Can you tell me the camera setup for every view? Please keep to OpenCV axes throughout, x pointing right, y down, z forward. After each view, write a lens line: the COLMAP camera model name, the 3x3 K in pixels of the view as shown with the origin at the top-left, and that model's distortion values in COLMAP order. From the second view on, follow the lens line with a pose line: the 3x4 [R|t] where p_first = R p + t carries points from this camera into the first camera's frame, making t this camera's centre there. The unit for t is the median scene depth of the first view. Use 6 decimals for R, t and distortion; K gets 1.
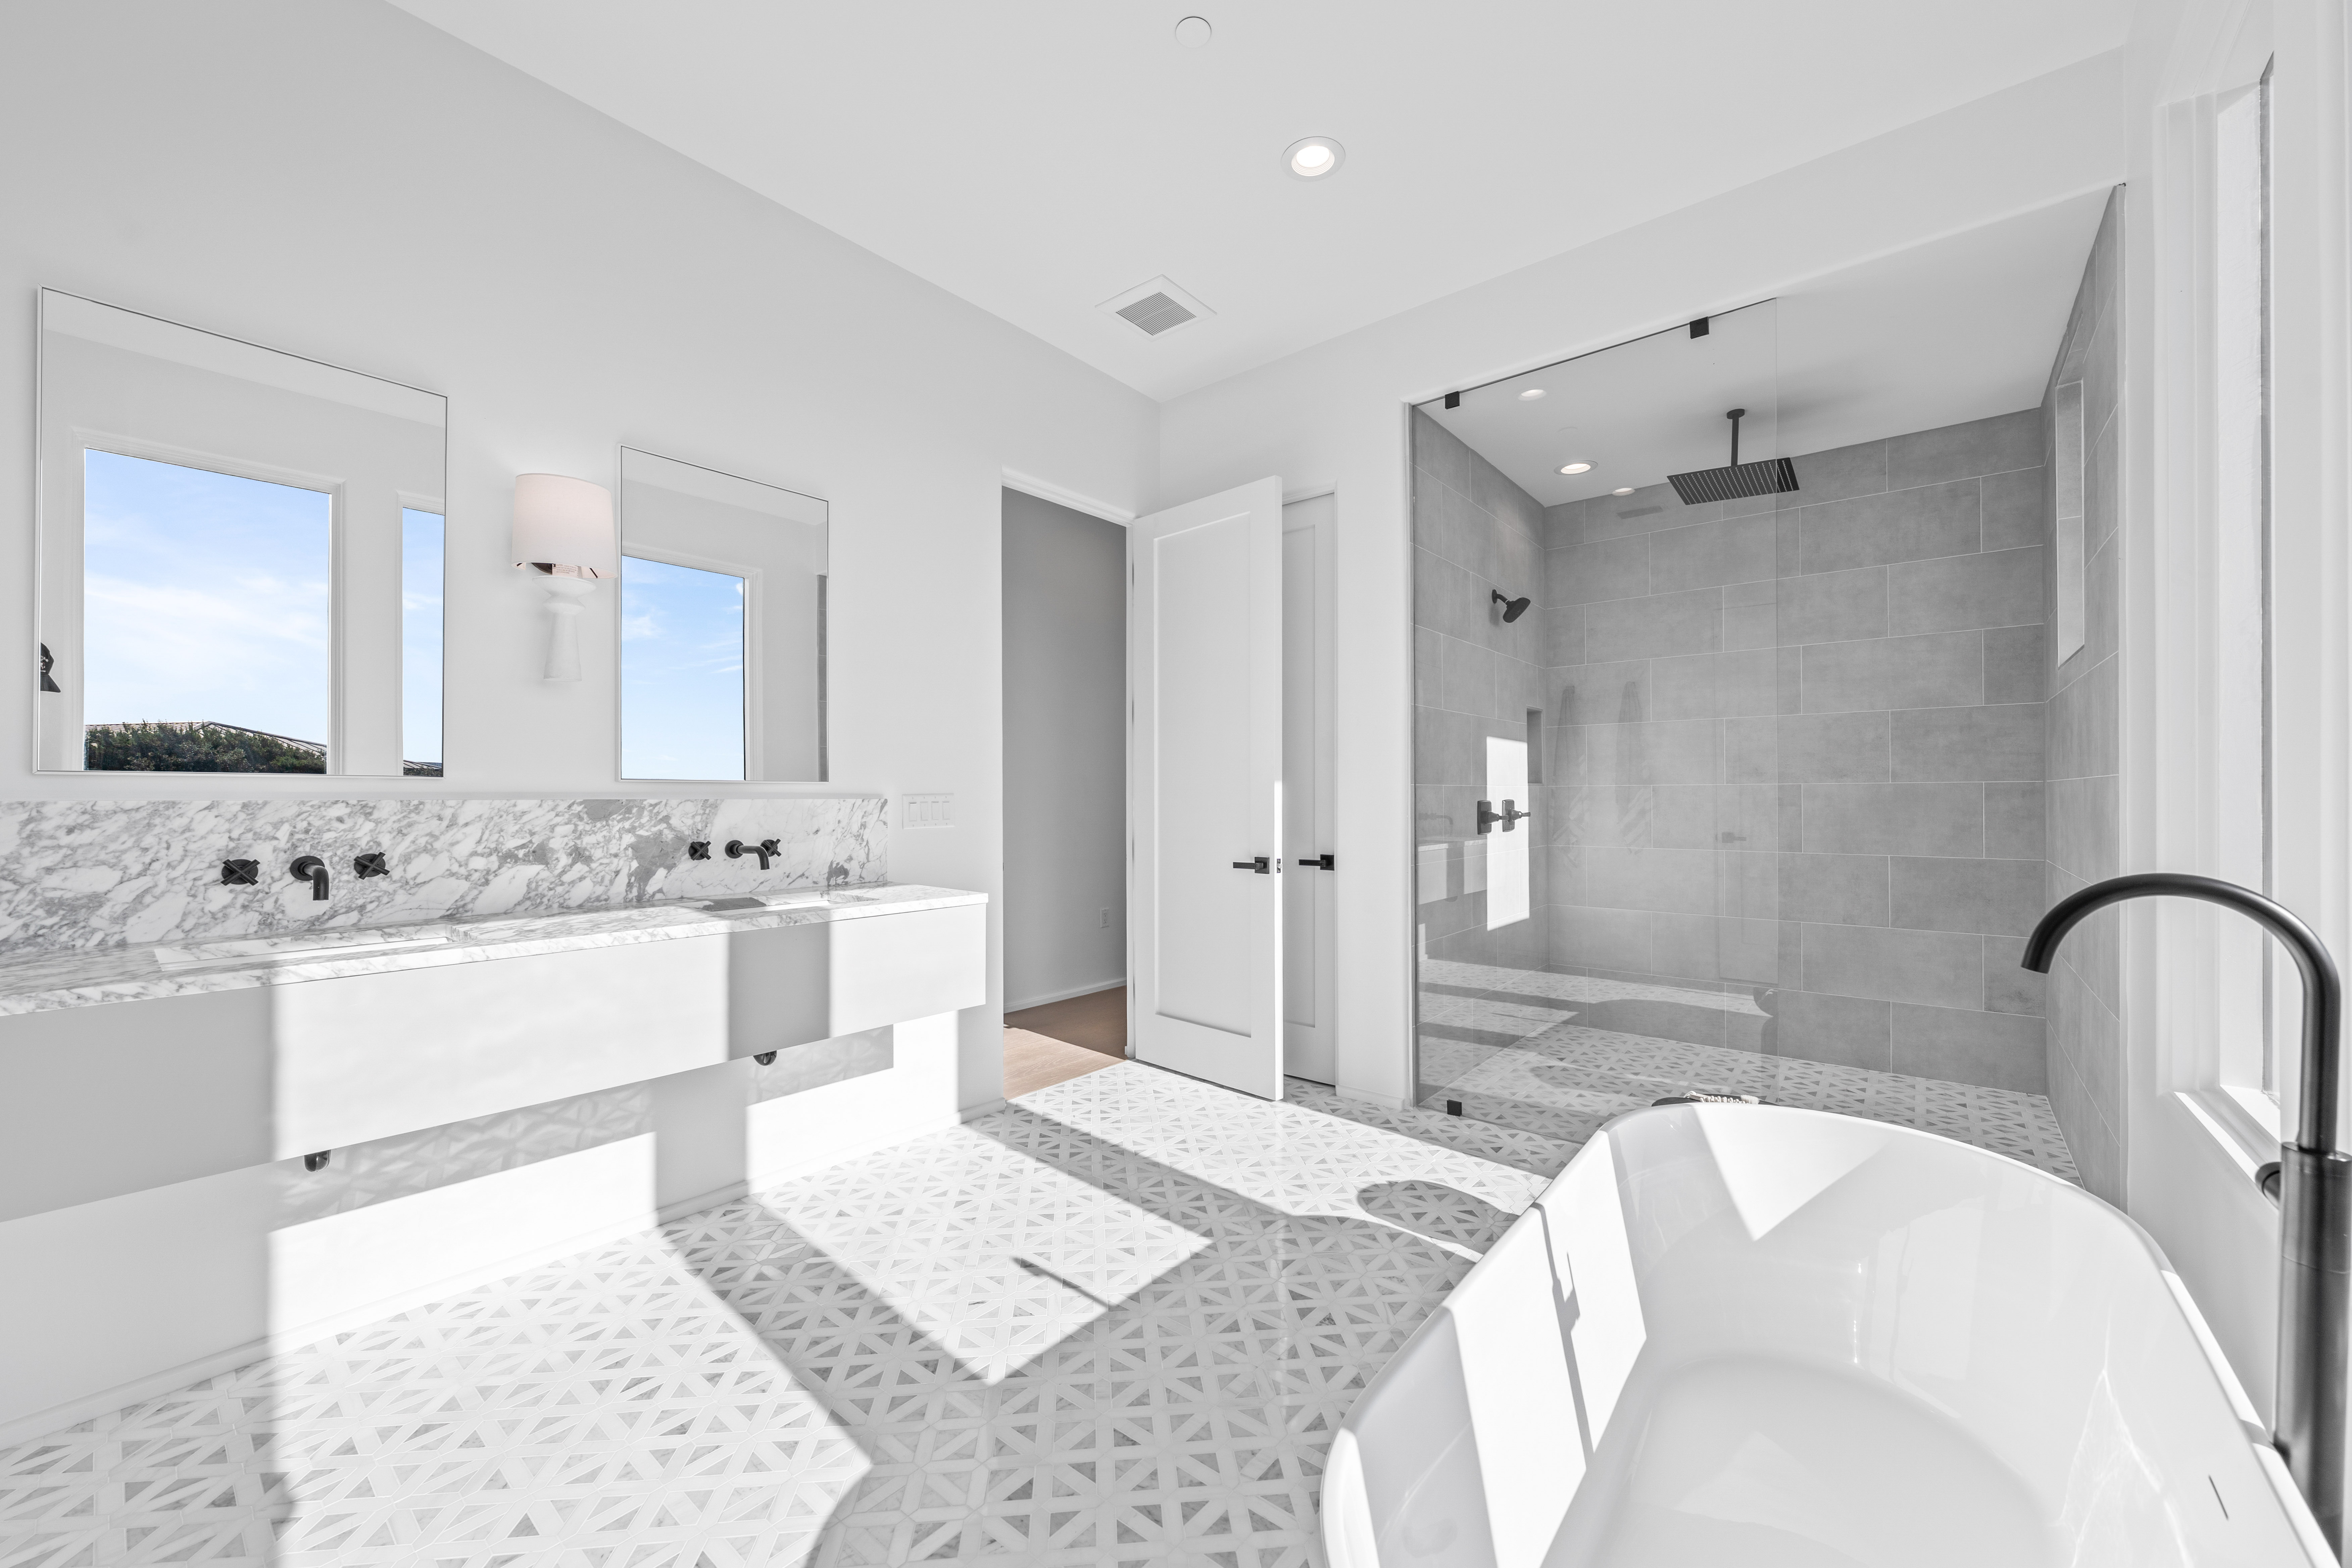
lens RADIAL K [[942.7, 0, 1170.3], [0, 942.7, 788.6], [0, 0, 1]] dist [-0.001781, -0.000494]
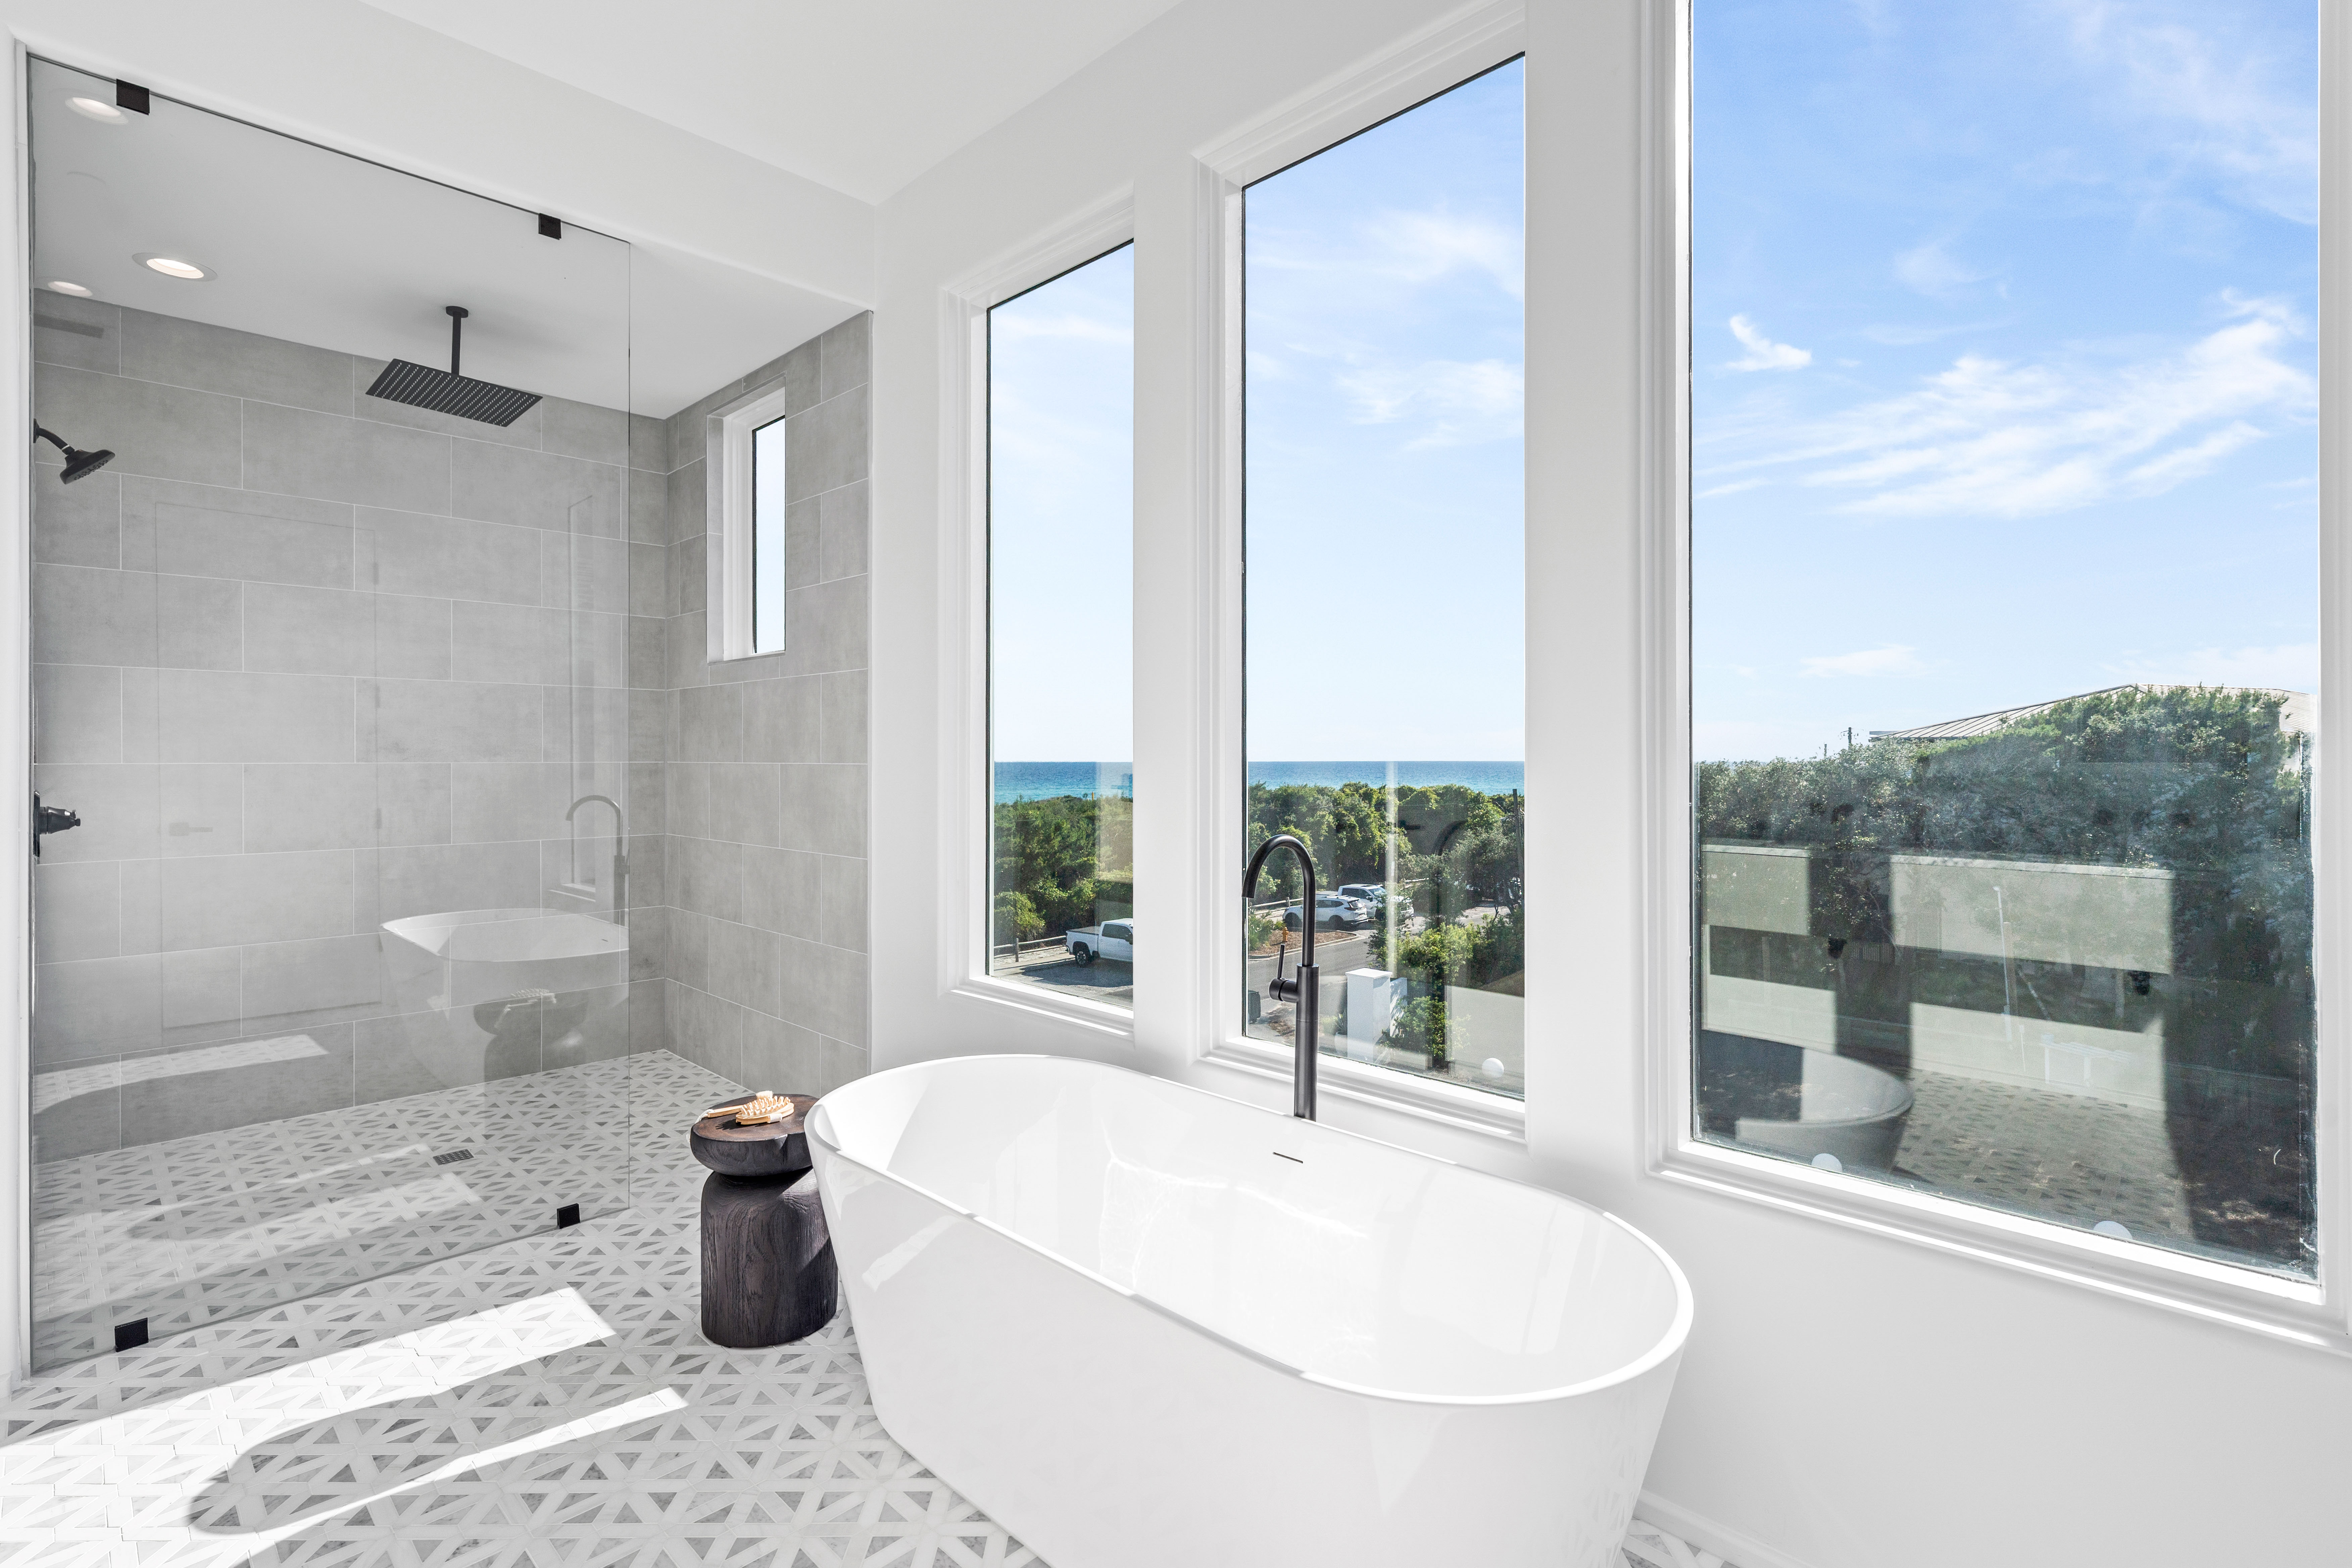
lens RADIAL K [[1079.5, 0, 1230.9], [0, 1079.5, 758.3], [0, 0, 1]] dist [0.017194, 0.000181]
pose [[0.067537, 0.003796, 0.997710, -0.332194], [-0.011737, 0.999927, -0.003010, -0.018513], [-0.997648, -0.011507, 0.067576, 0.296243]]
